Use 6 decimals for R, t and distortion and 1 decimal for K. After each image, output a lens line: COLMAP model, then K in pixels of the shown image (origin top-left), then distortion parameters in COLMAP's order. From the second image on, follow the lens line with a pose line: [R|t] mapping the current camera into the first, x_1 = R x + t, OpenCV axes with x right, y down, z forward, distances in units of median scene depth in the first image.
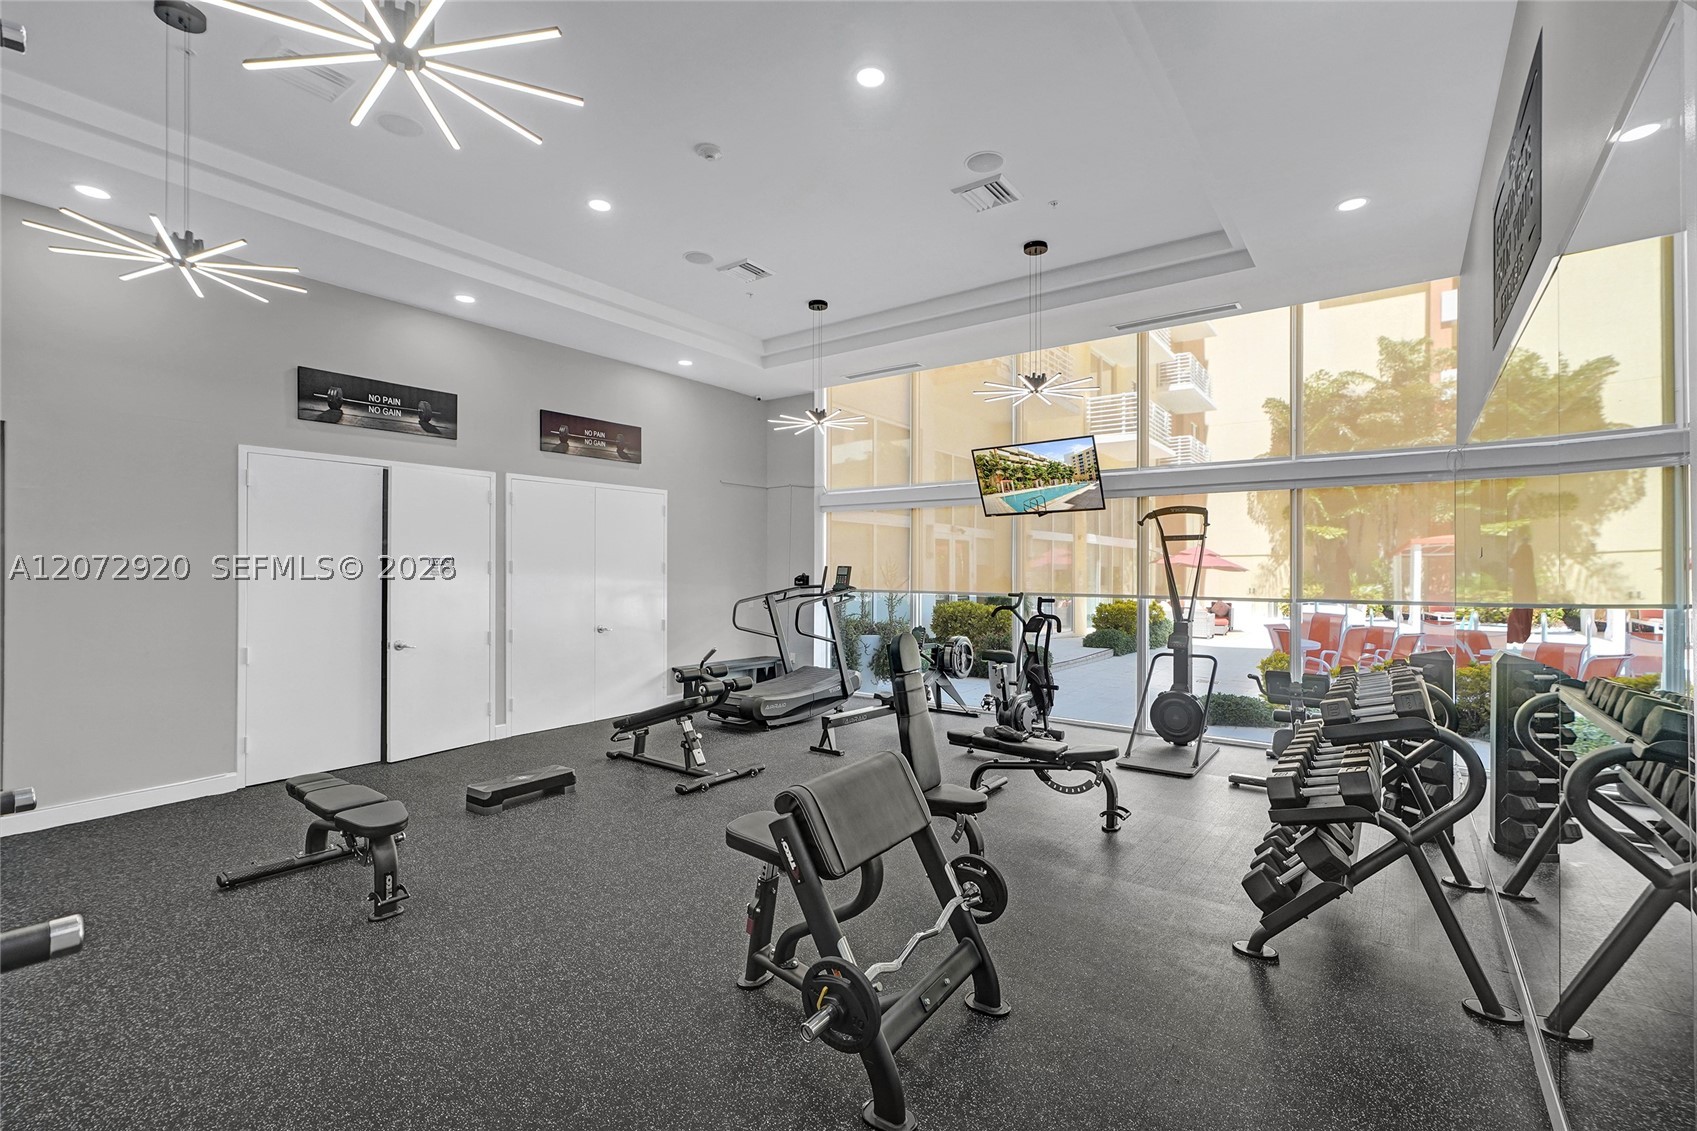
lens RADIAL K [[753.0, 0, 845.0], [0, 753.0, 572.0], [0, 0, 1]] dist [-0.009691, 0.004276]
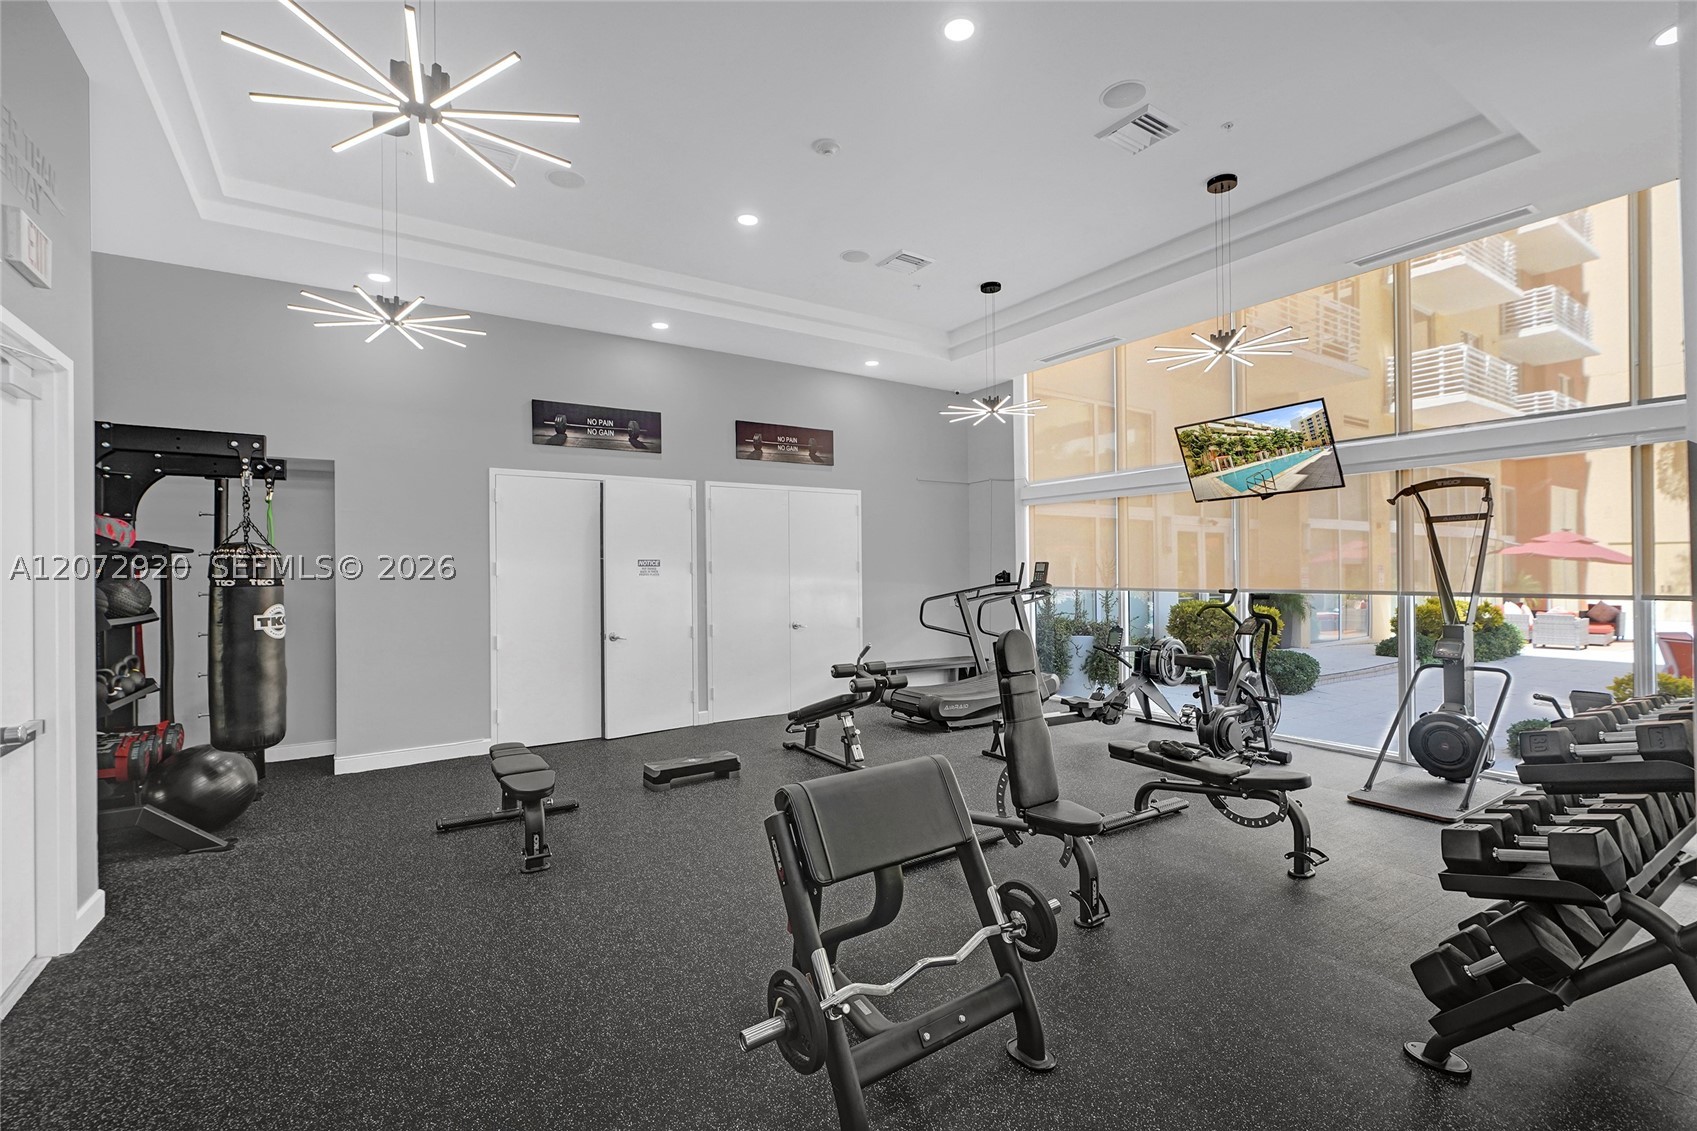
lens RADIAL K [[753.0, 0, 842.9], [0, 753.0, 572.4], [0, 0, 1]] dist [-0.009691, 0.004276]
pose [[0.938707, -0.011491, -0.344524, 0.135898], [0.011068, 0.999934, -0.003195, 0.008144], [0.344538, -0.000814, 0.938772, 0.051043]]
